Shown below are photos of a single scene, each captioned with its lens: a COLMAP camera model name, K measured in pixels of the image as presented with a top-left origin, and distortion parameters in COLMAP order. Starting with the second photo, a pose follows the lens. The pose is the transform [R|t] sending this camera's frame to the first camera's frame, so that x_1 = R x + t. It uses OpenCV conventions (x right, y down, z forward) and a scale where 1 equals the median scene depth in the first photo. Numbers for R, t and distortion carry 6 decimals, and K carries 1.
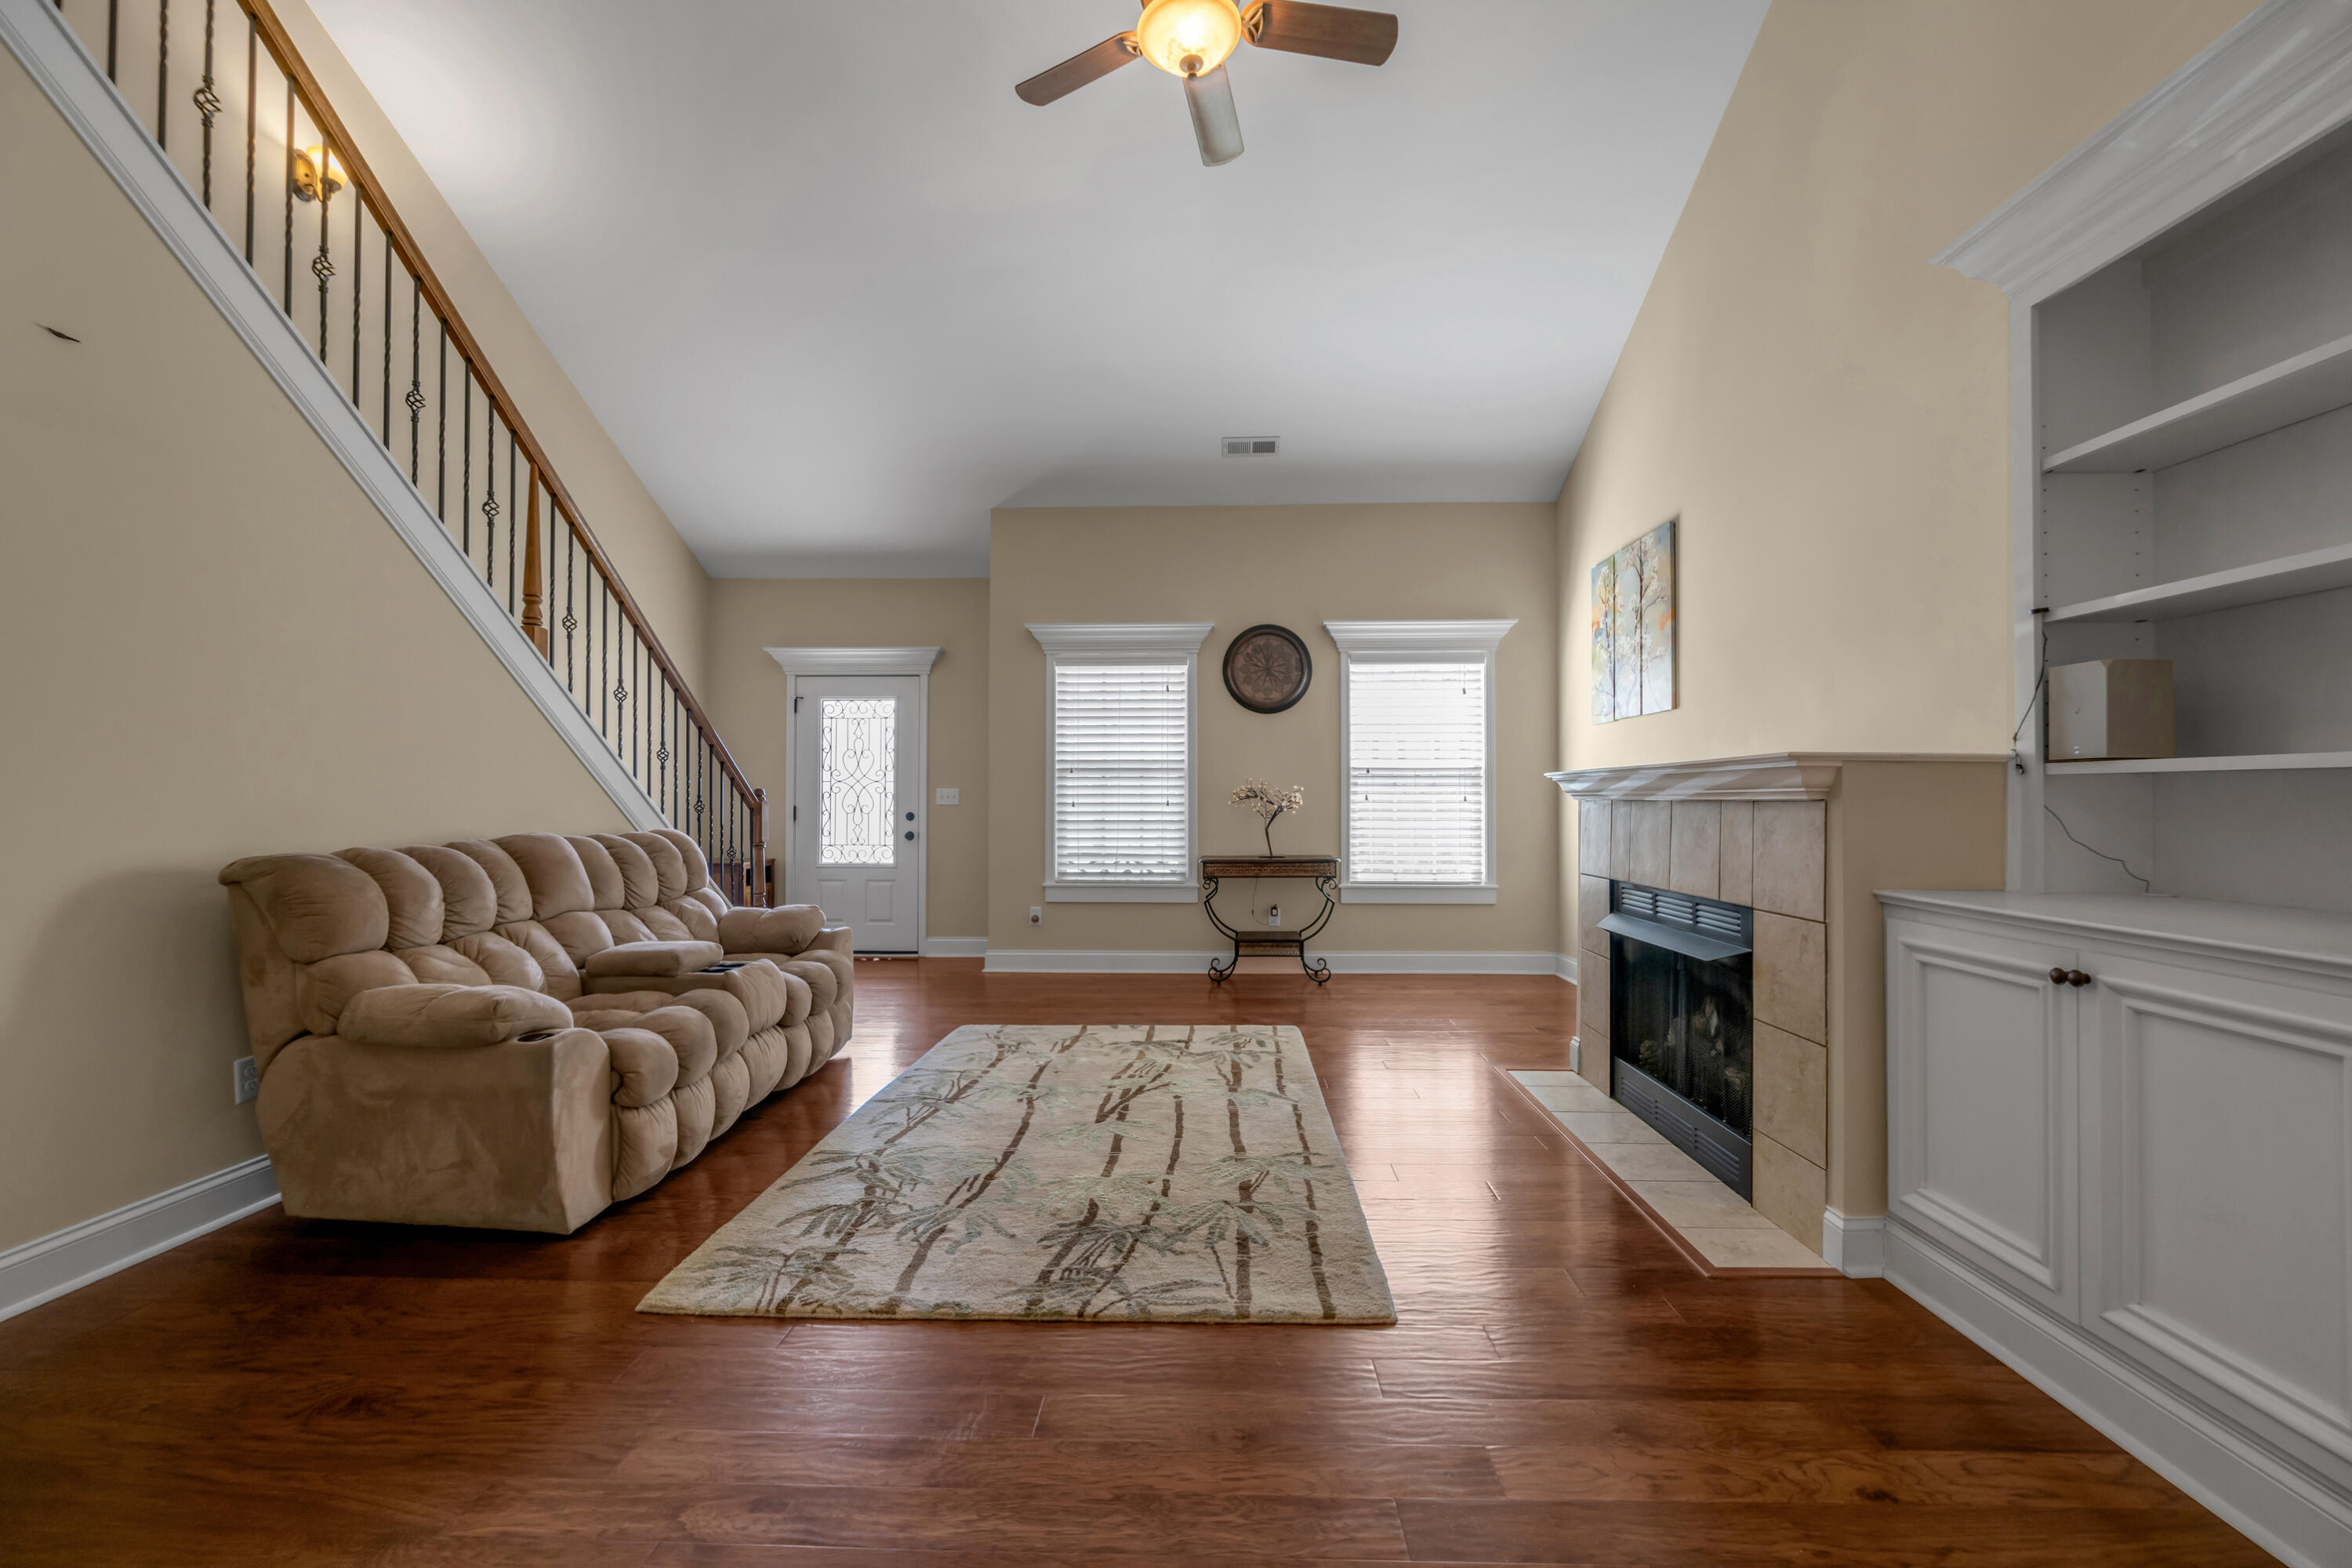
lens RADIAL K [[925.8, 0, 1183.6], [0, 925.8, 790.0], [0, 0, 1]] dist [-0.006245, 0.000474]
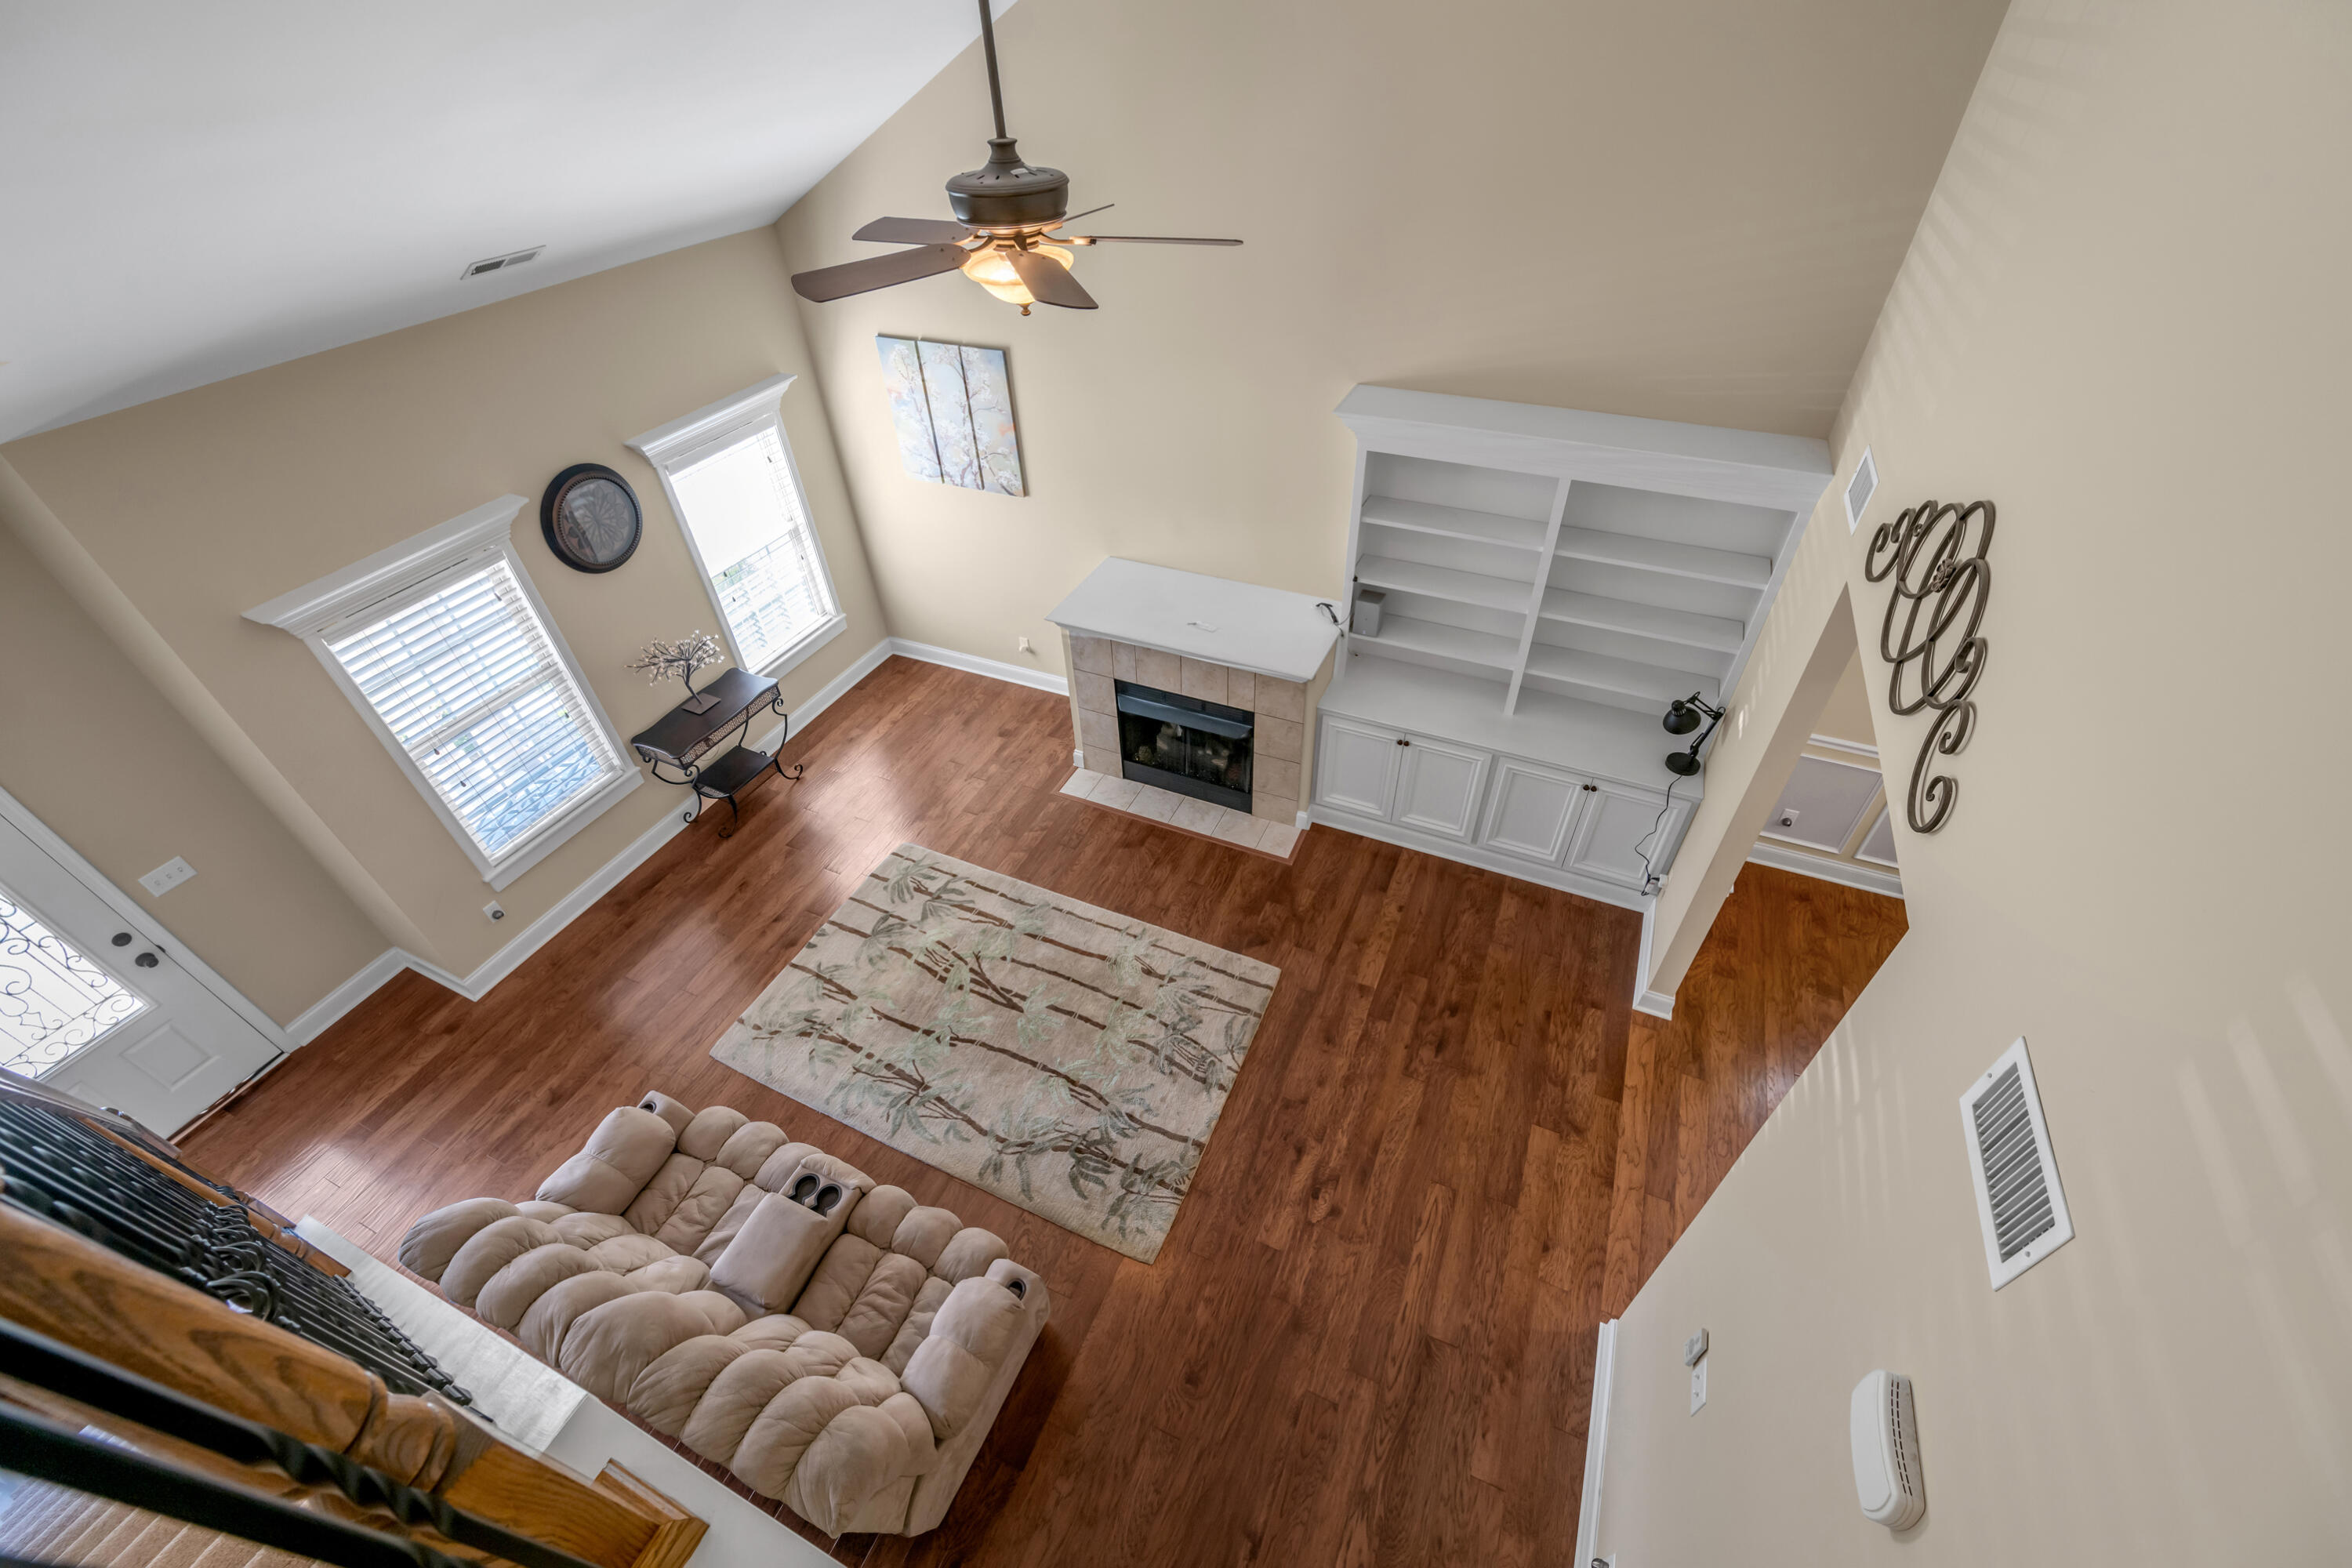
lens RADIAL K [[925.8, 0, 1186.6], [0, 925.8, 787.5], [0, 0, 1]] dist [-0.006245, 0.000474]
pose [[0.375919, -0.620318, 0.688397, -0.580672], [0.018667, 0.747804, 0.663657, -0.662307], [-0.926465, -0.236630, 0.292693, 0.274542]]
